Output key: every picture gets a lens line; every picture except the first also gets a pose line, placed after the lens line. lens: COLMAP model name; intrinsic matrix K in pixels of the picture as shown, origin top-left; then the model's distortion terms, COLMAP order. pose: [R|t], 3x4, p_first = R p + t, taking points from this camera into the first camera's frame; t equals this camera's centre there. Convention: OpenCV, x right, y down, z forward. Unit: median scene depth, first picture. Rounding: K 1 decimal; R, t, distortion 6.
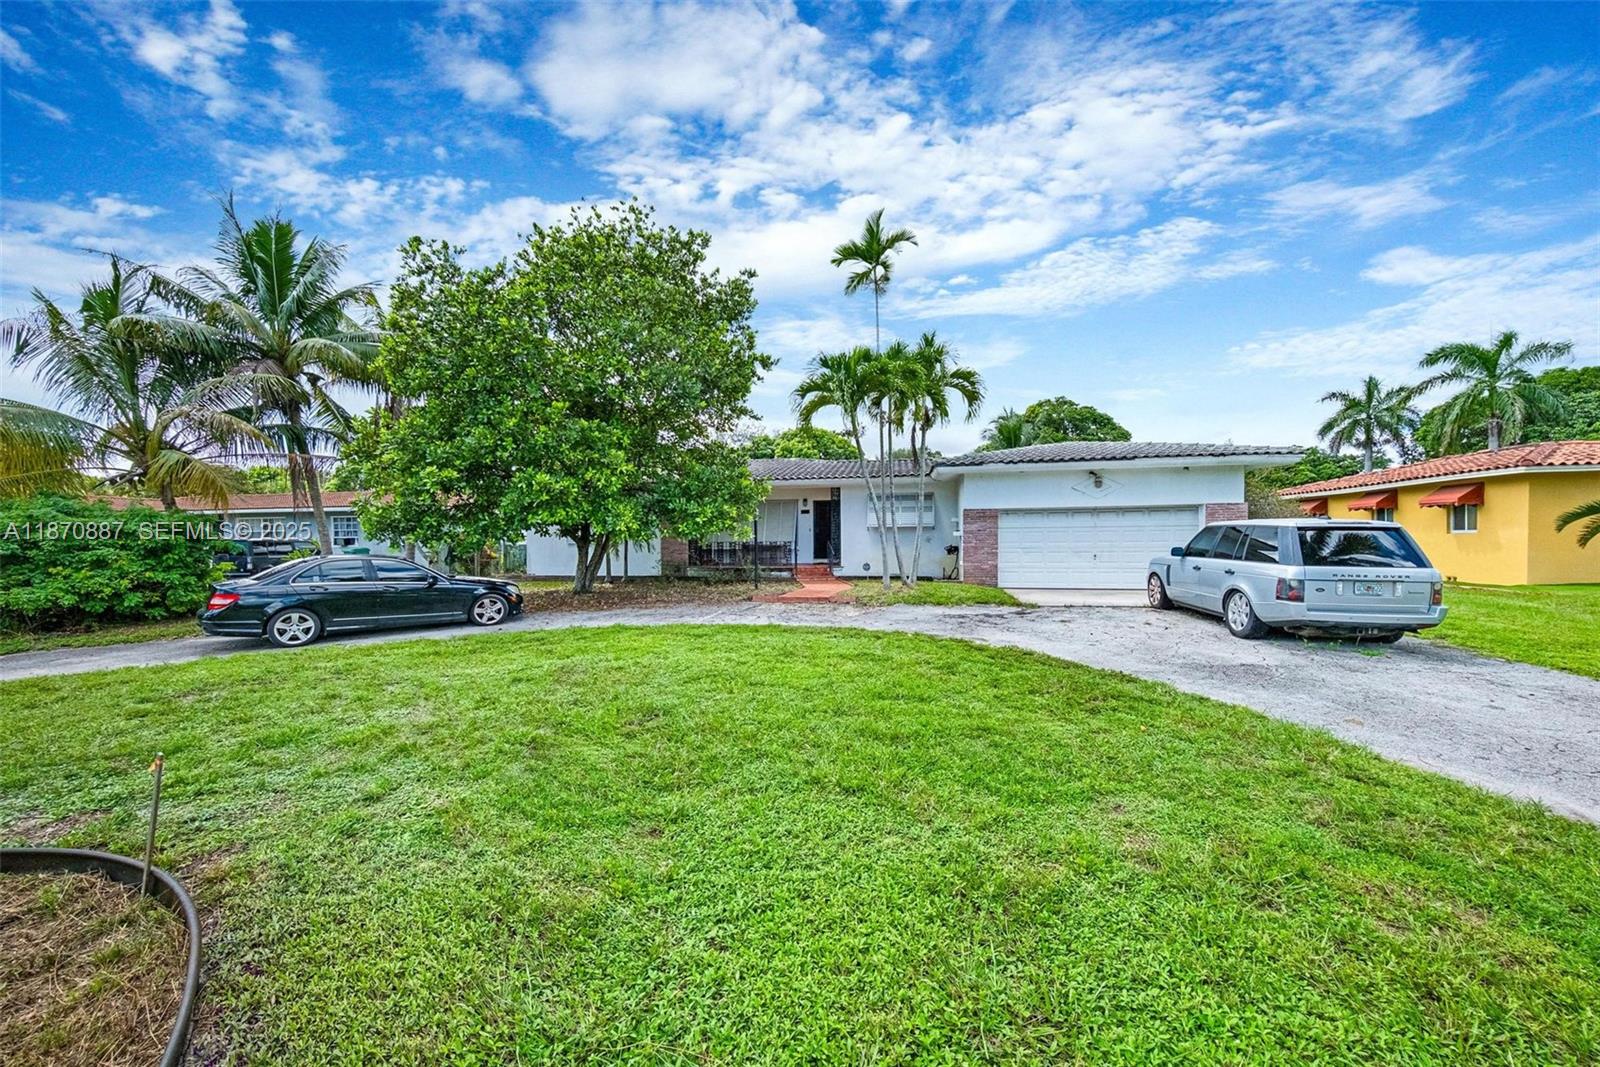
lens RADIAL K [[558.2, 0, 798.0], [0, 558.2, 559.0], [0, 0, 1]] dist [0.032326, -0.020661]
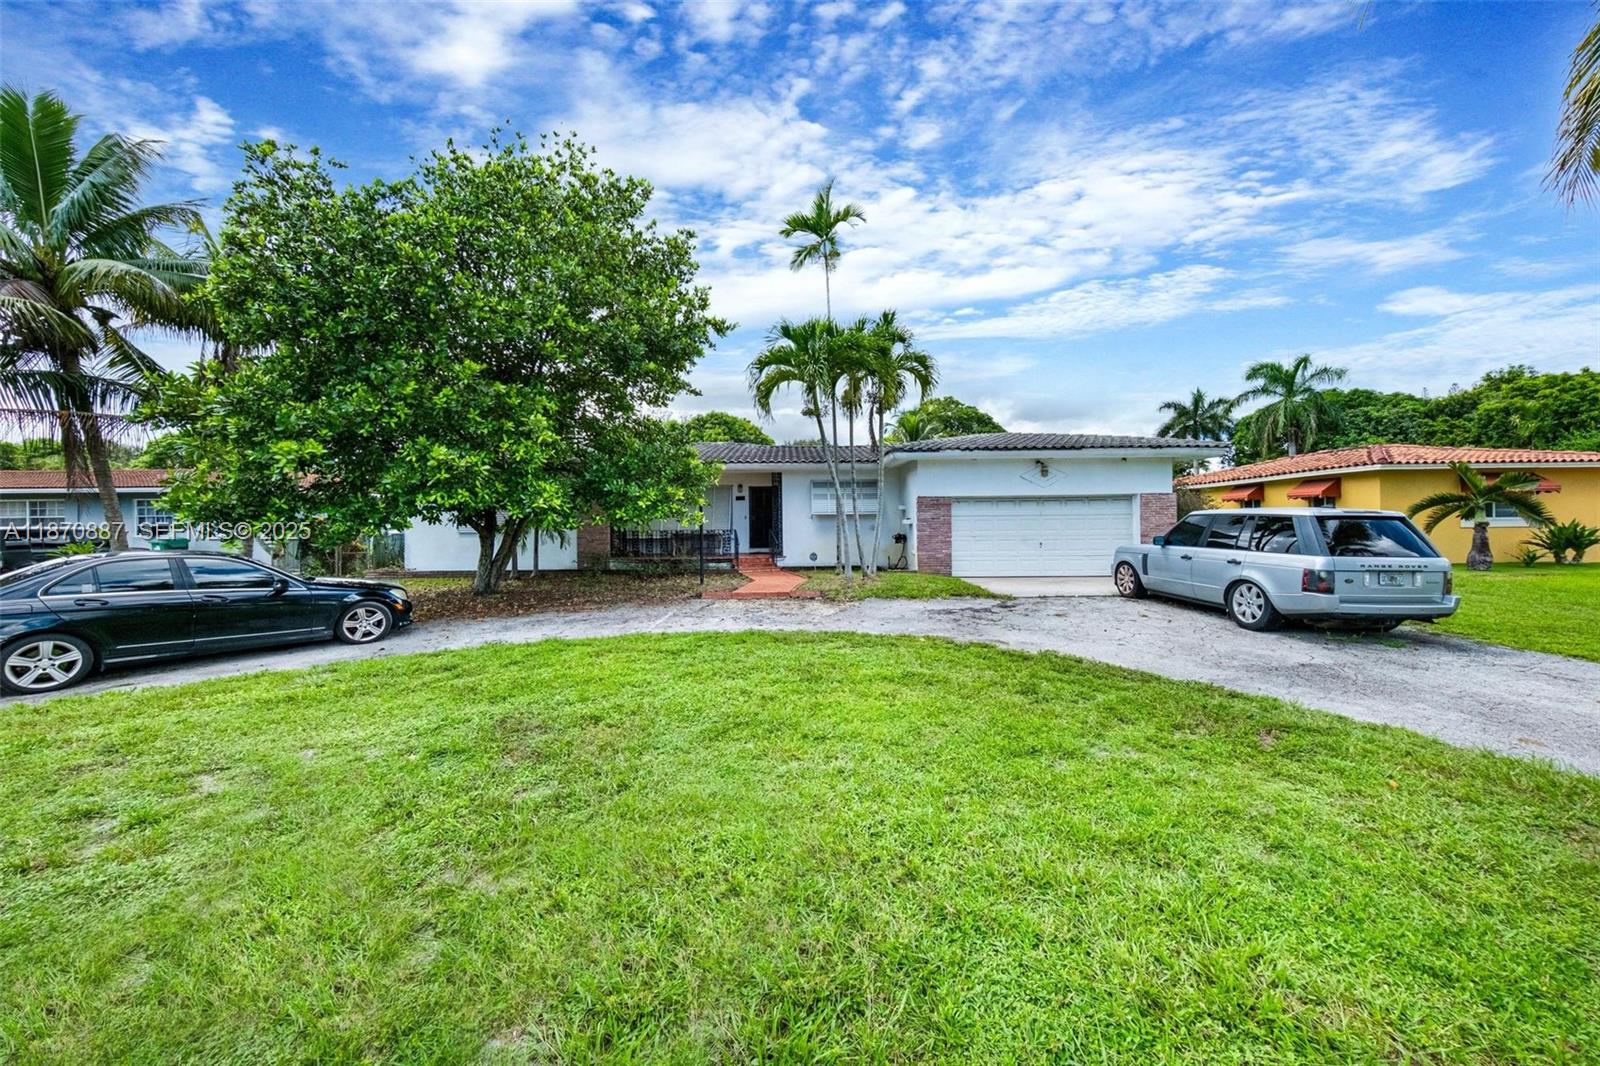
lens RADIAL K [[544.9, 0, 800.0], [0, 544.9, 533.0], [0, 0, 1]] dist [-0.000817, -0.001644]
pose [[0.981611, -0.002831, 0.190871, -0.087748], [0.007181, 0.999730, -0.022104, -0.006954], [-0.190757, 0.023068, 0.981366, 0.127676]]
